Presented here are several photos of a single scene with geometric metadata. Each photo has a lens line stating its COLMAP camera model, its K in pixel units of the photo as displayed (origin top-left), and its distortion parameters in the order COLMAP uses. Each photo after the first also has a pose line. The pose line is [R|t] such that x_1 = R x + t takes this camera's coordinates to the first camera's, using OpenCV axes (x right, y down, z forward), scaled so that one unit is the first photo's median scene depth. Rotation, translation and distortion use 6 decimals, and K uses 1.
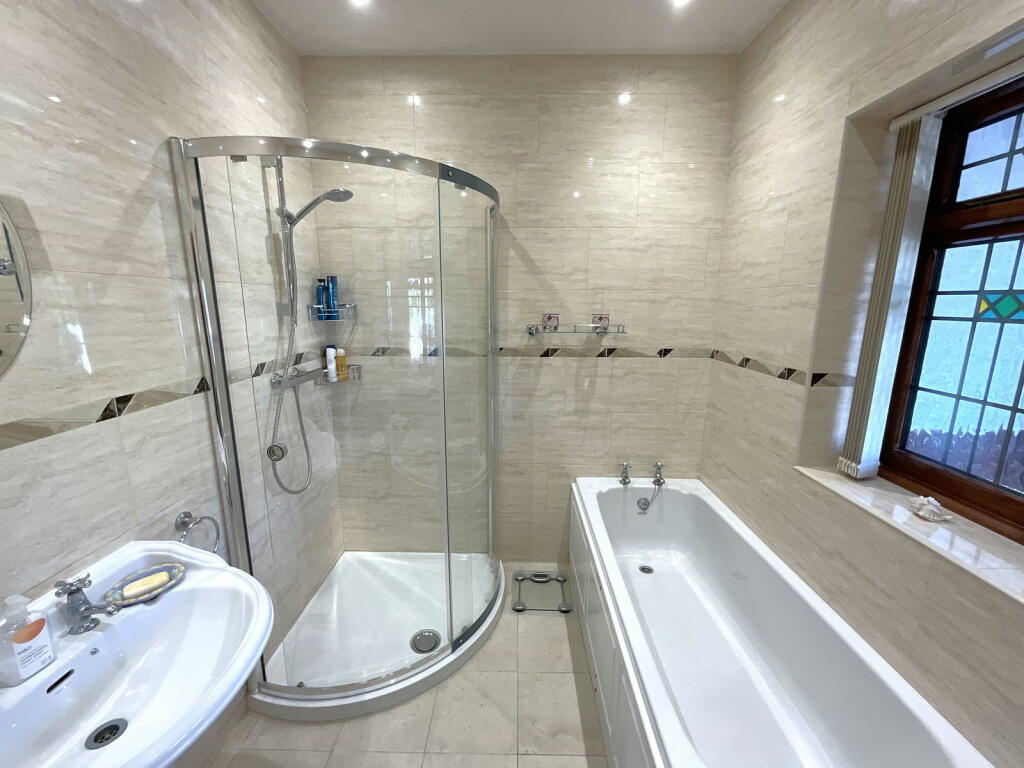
lens RADIAL K [[414.6, 0, 511.9], [0, 414.6, 383.3], [0, 0, 1]] dist [-0.012186, 0.007236]
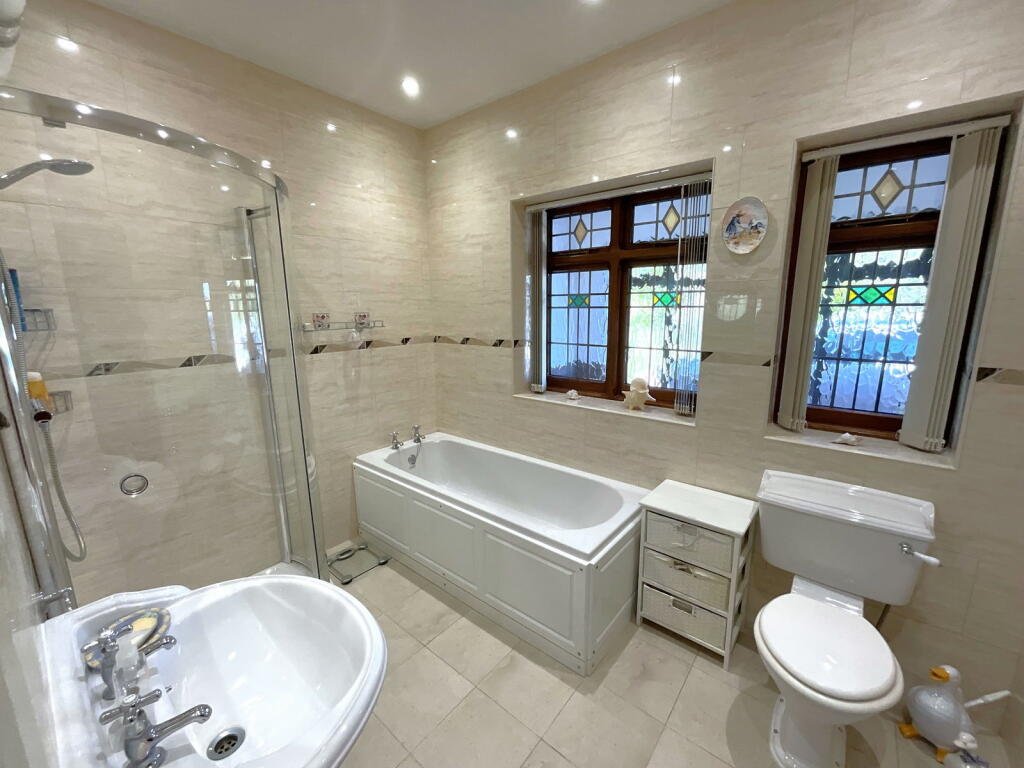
lens RADIAL K [[414.6, 0, 511.9], [0, 414.6, 383.3], [0, 0, 1]] dist [-0.012186, 0.007236]
pose [[0.627230, -0.157335, 0.762777, -0.470262], [0.163361, 0.984174, 0.068670, 0.023679], [-0.761509, 0.081536, 0.643006, -0.085032]]
